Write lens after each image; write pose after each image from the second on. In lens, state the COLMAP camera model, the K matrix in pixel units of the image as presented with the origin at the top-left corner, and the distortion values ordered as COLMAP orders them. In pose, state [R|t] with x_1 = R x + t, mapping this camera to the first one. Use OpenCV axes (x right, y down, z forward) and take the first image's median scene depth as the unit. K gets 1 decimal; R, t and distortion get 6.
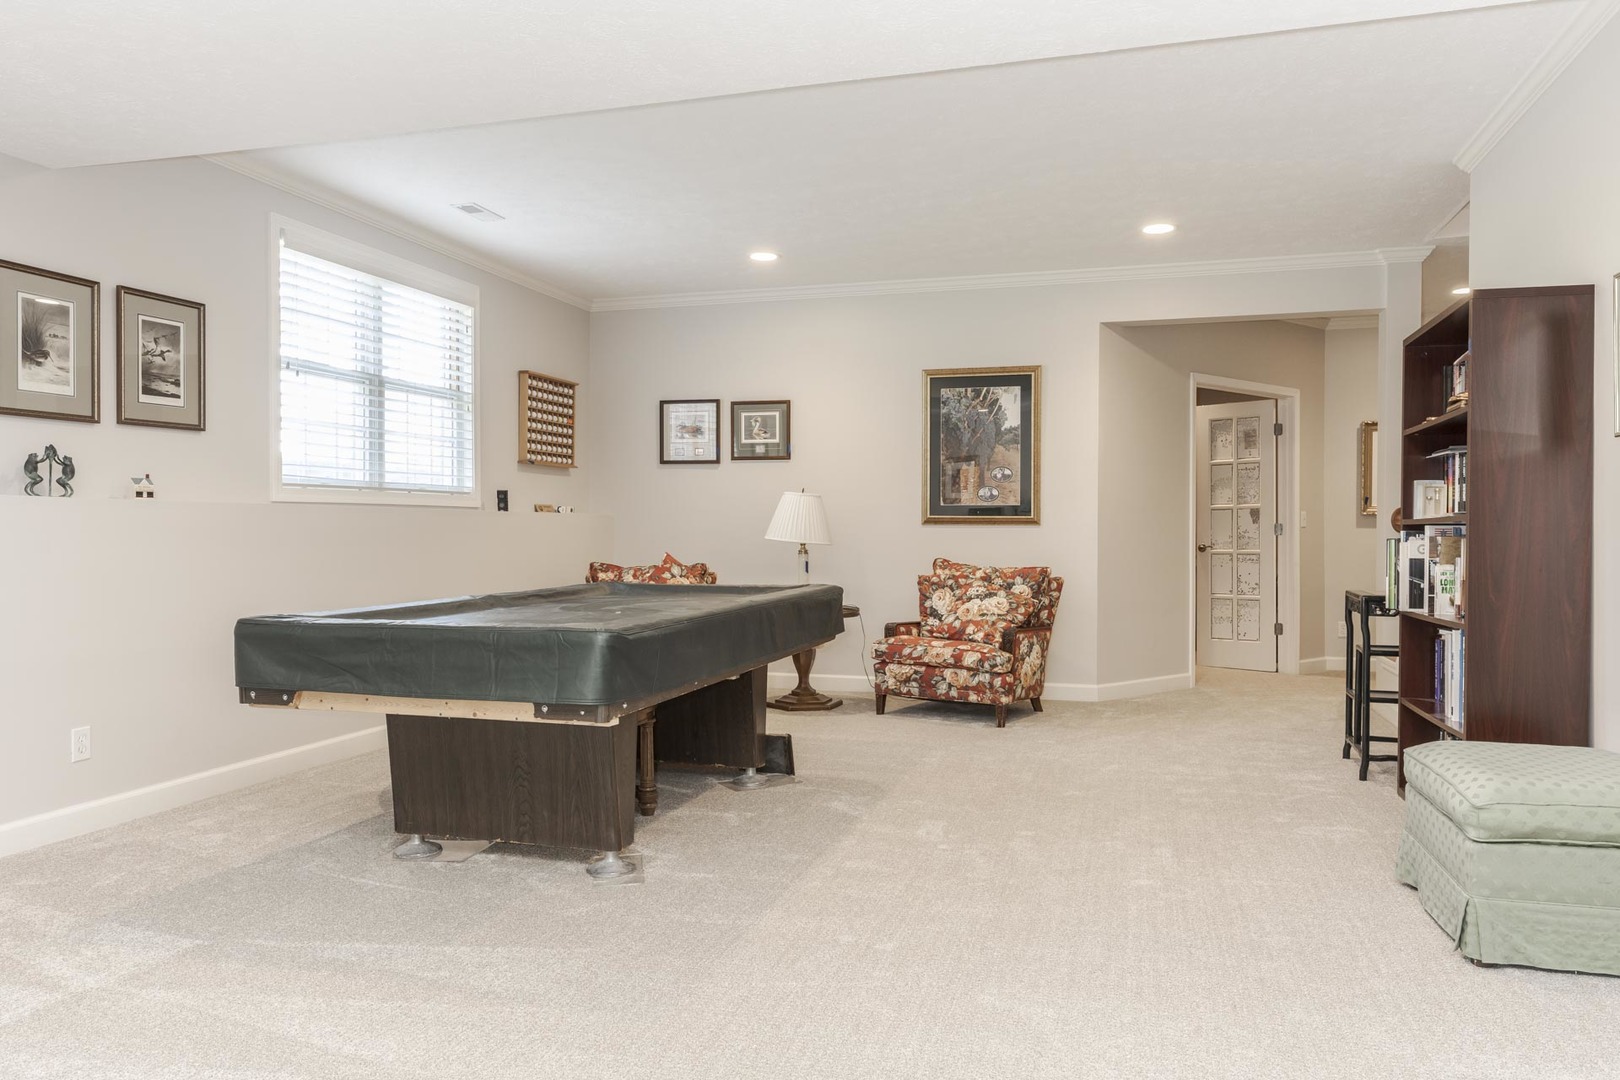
lens RADIAL K [[1131.5, 0, 810.0], [0, 1131.5, 540.0], [0, 0, 1]] dist [-0.001550, 0.001927]
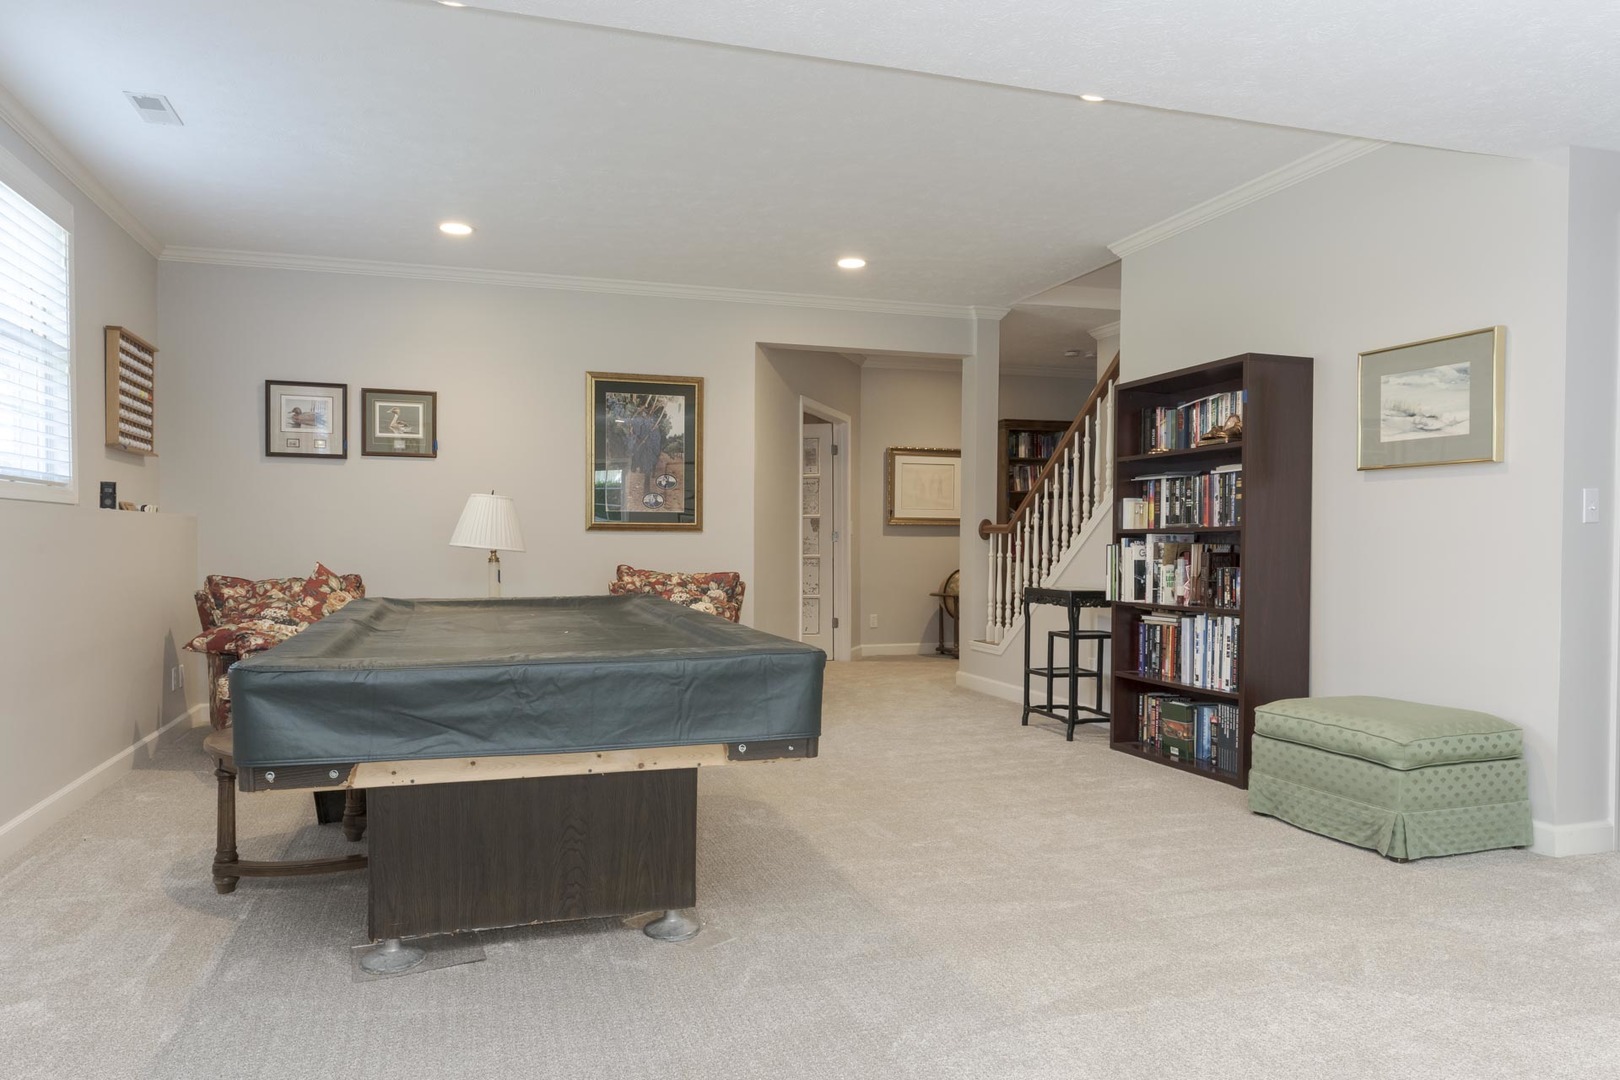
lens RADIAL K [[1071.6, 0, 809.2], [0, 1071.6, 563.2], [0, 0, 1]] dist [0.000268, 0.002452]
pose [[0.827769, -0.011077, 0.560959, -0.267328], [0.002253, 0.999863, 0.016419, -0.000480], [-0.561064, -0.012328, 0.827681, 0.132459]]
